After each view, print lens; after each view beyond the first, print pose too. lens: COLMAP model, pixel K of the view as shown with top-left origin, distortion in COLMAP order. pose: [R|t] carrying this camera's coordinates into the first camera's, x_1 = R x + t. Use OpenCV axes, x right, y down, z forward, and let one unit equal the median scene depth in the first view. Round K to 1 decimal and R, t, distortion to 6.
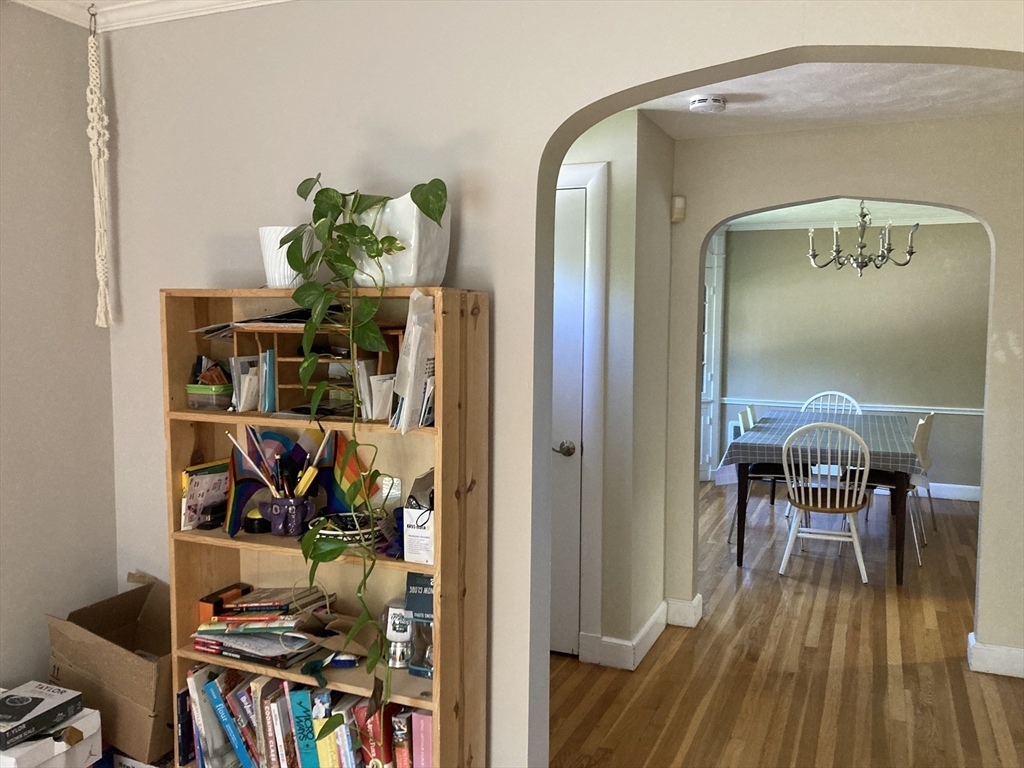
lens RADIAL K [[836.1, 0, 523.6], [0, 836.1, 385.3], [0, 0, 1]] dist [0.039956, -0.027895]
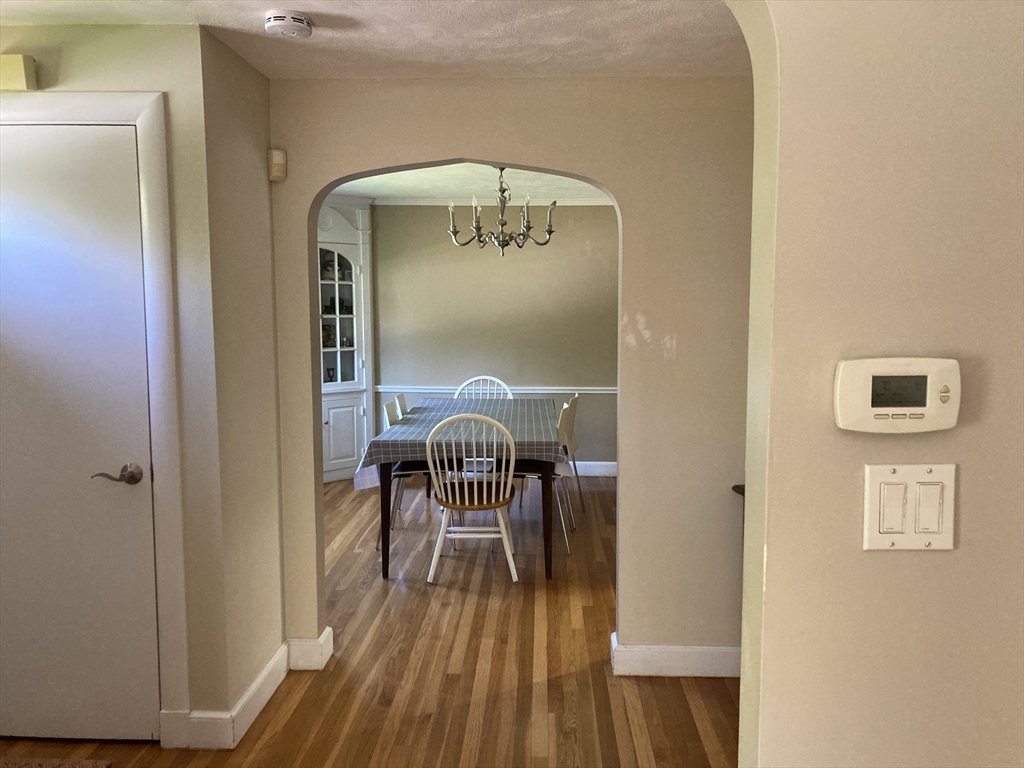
lens RADIAL K [[836.1, 0, 503.0], [0, 836.1, 364.8], [0, 0, 1]] dist [0.039956, -0.027895]
pose [[0.938374, -0.030480, 0.344275, 0.092454], [0.031278, 0.999505, 0.003238, -0.012127], [-0.344204, 0.007729, 0.938863, 0.147911]]
